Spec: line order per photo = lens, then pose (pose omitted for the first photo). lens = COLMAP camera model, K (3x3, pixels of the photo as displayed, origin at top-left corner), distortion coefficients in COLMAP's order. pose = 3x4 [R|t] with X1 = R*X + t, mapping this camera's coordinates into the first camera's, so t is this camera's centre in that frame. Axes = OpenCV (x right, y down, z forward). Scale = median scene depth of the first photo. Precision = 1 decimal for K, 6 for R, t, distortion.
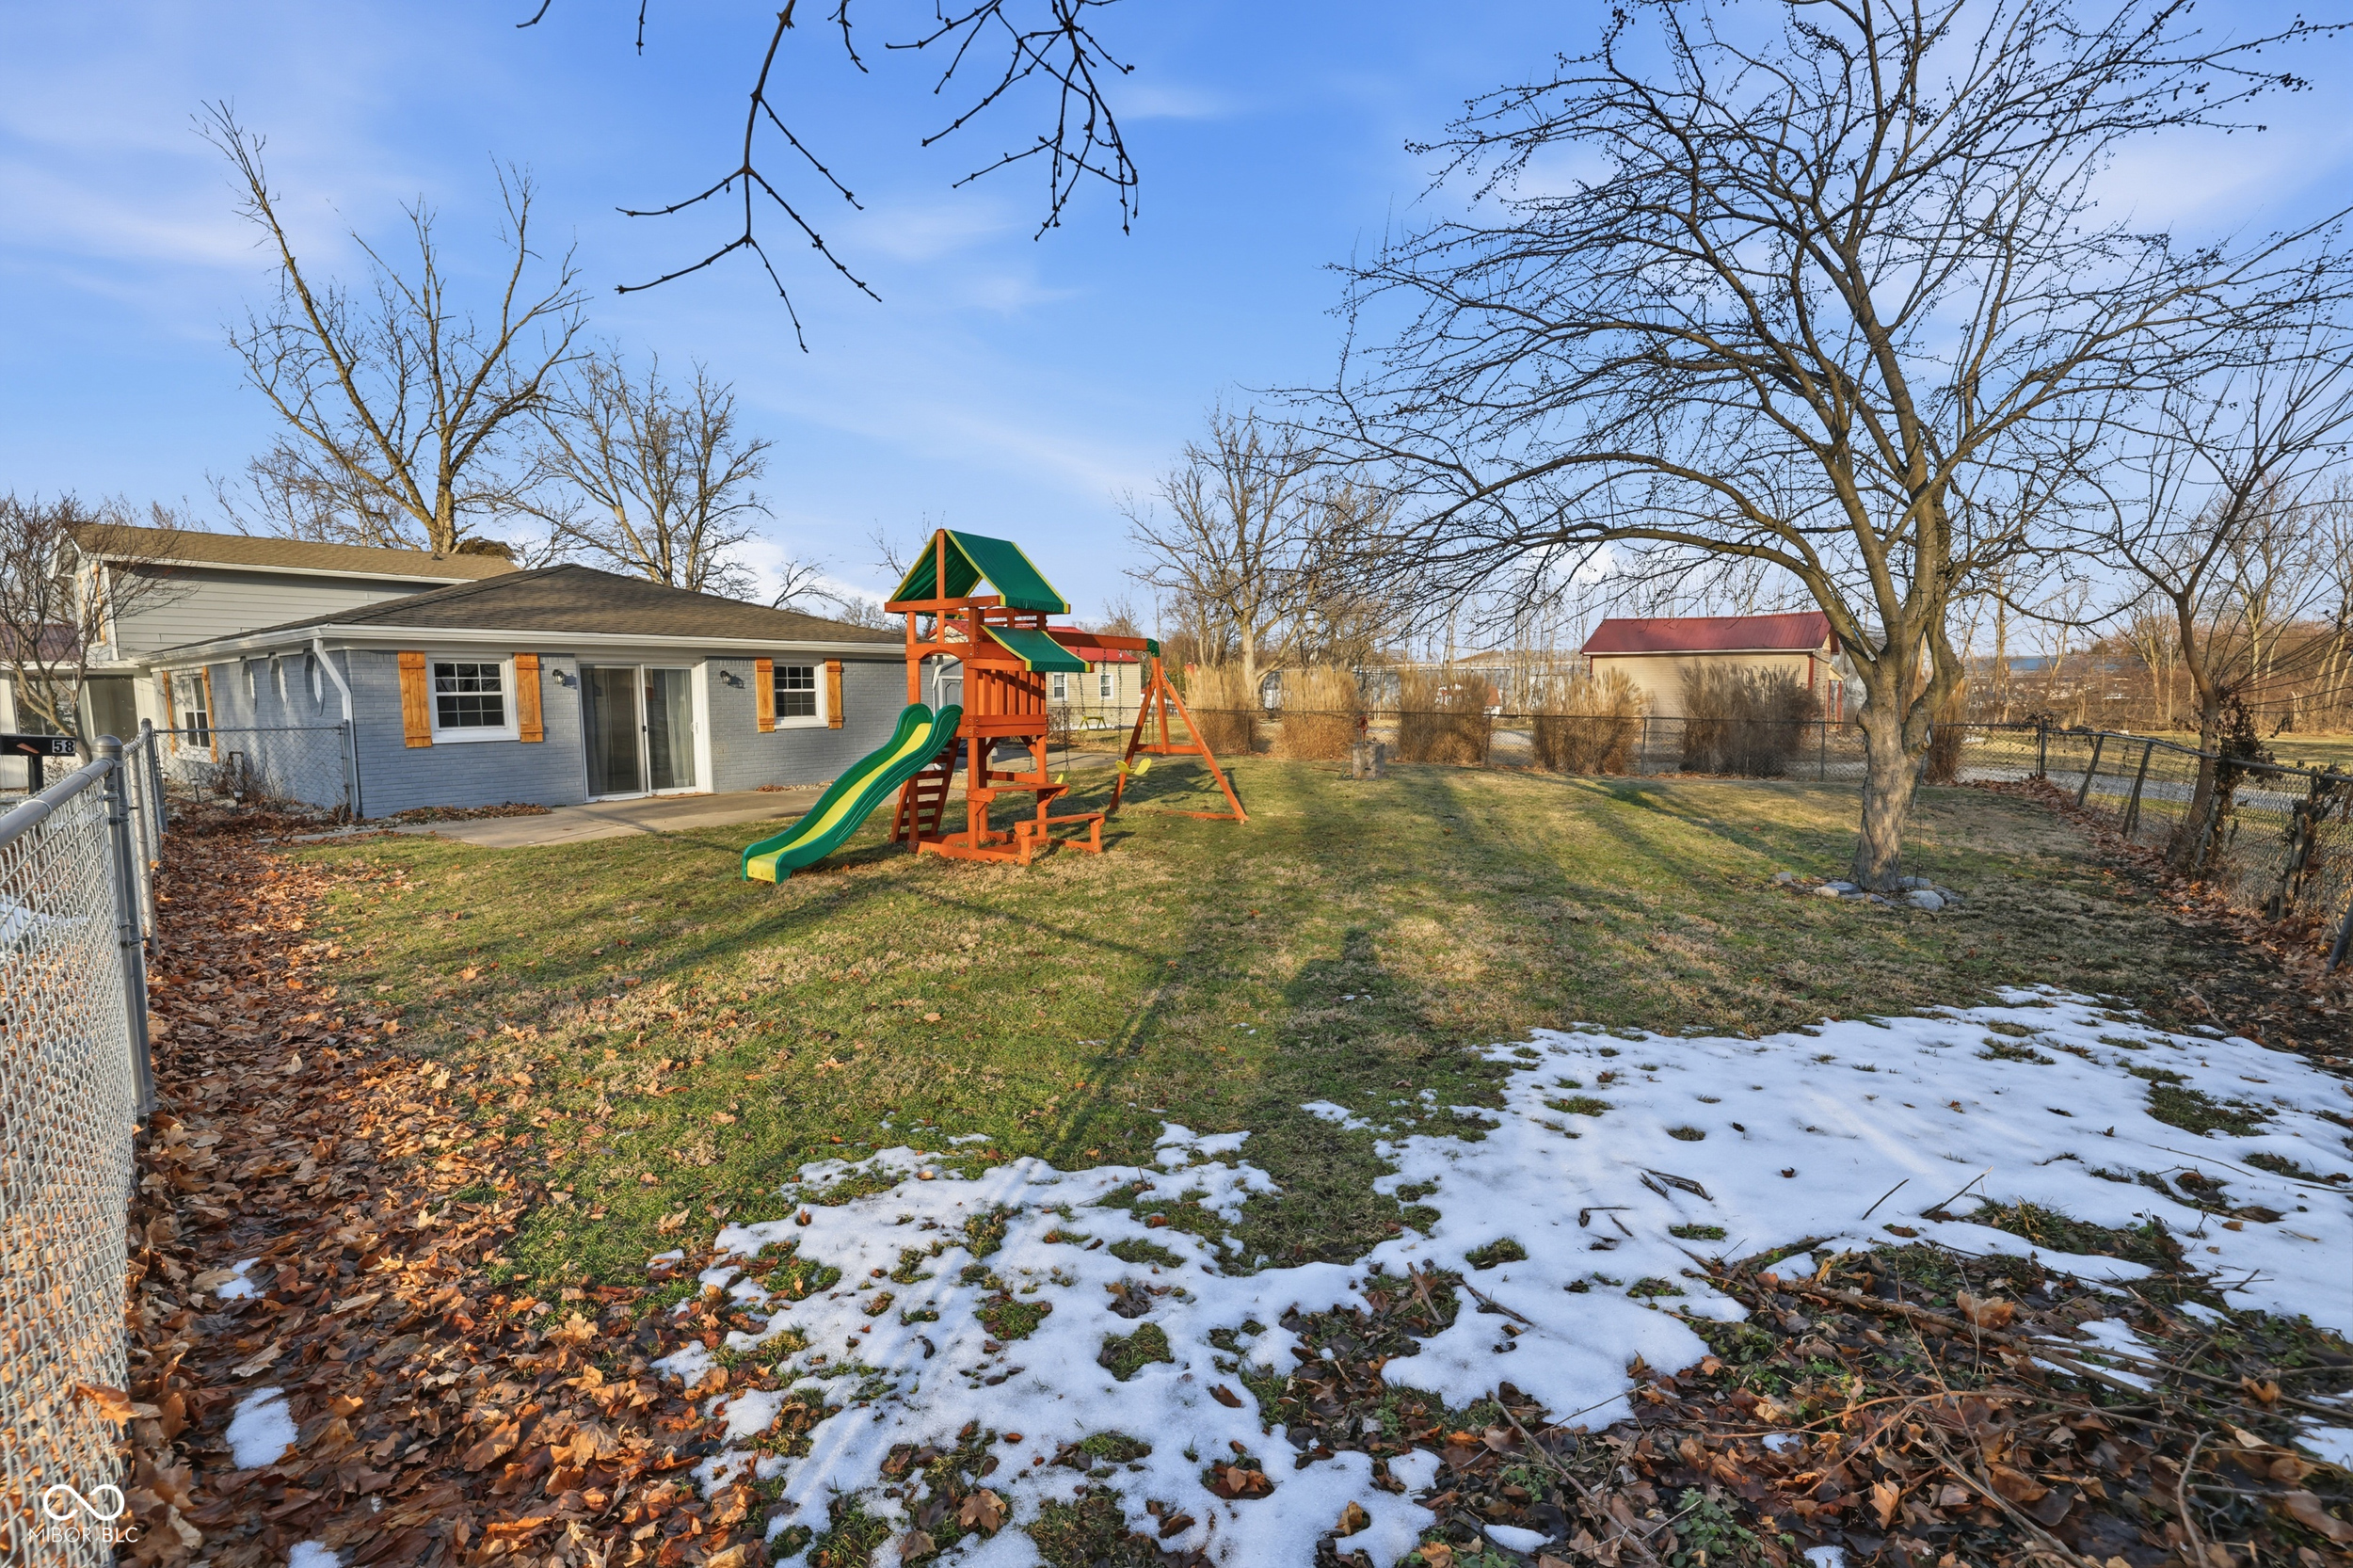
lens RADIAL K [[1022.6, 0, 1175.6], [0, 1022.6, 778.8], [0, 0, 1]] dist [-0.012484, -0.000192]
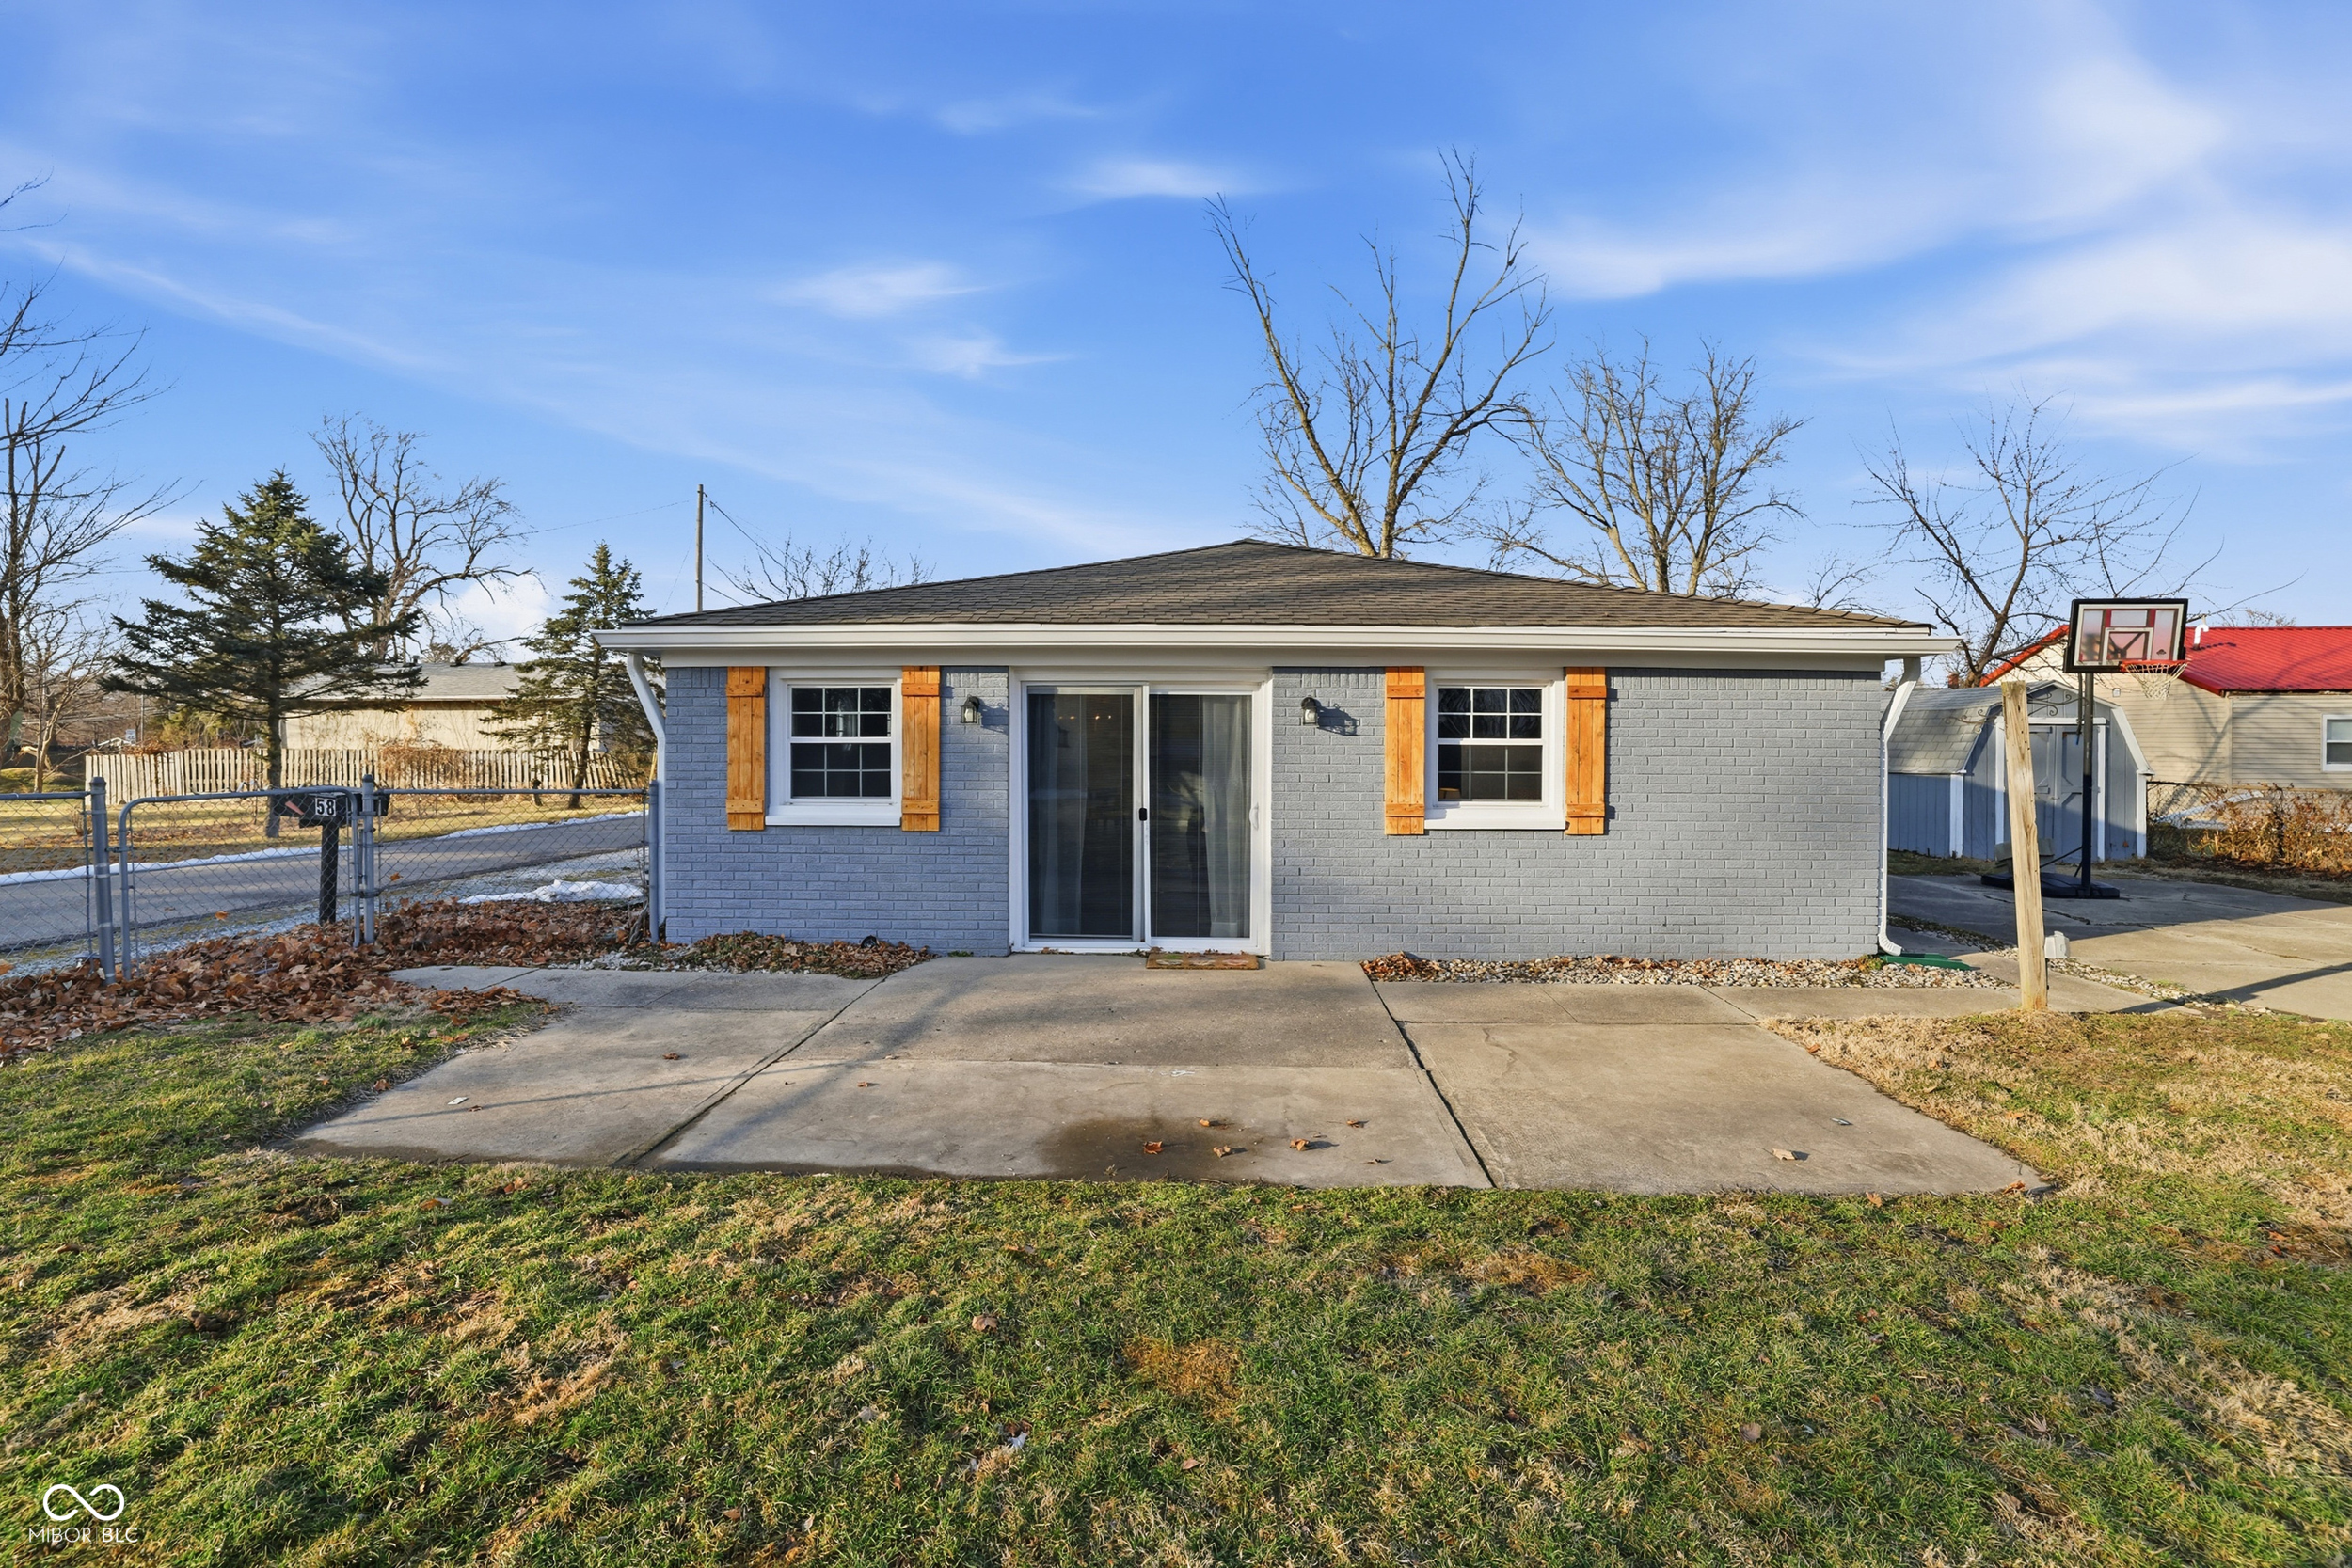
lens RADIAL K [[1022.0, 0, 1181.3], [0, 1022.0, 782.3], [0, 0, 1]] dist [-0.012484, -0.000192]
pose [[0.580021, 0.049319, -0.813107, -0.103936], [-0.080291, 0.996766, 0.003185, -0.067182], [0.810635, 0.063438, 0.582105, 0.714691]]
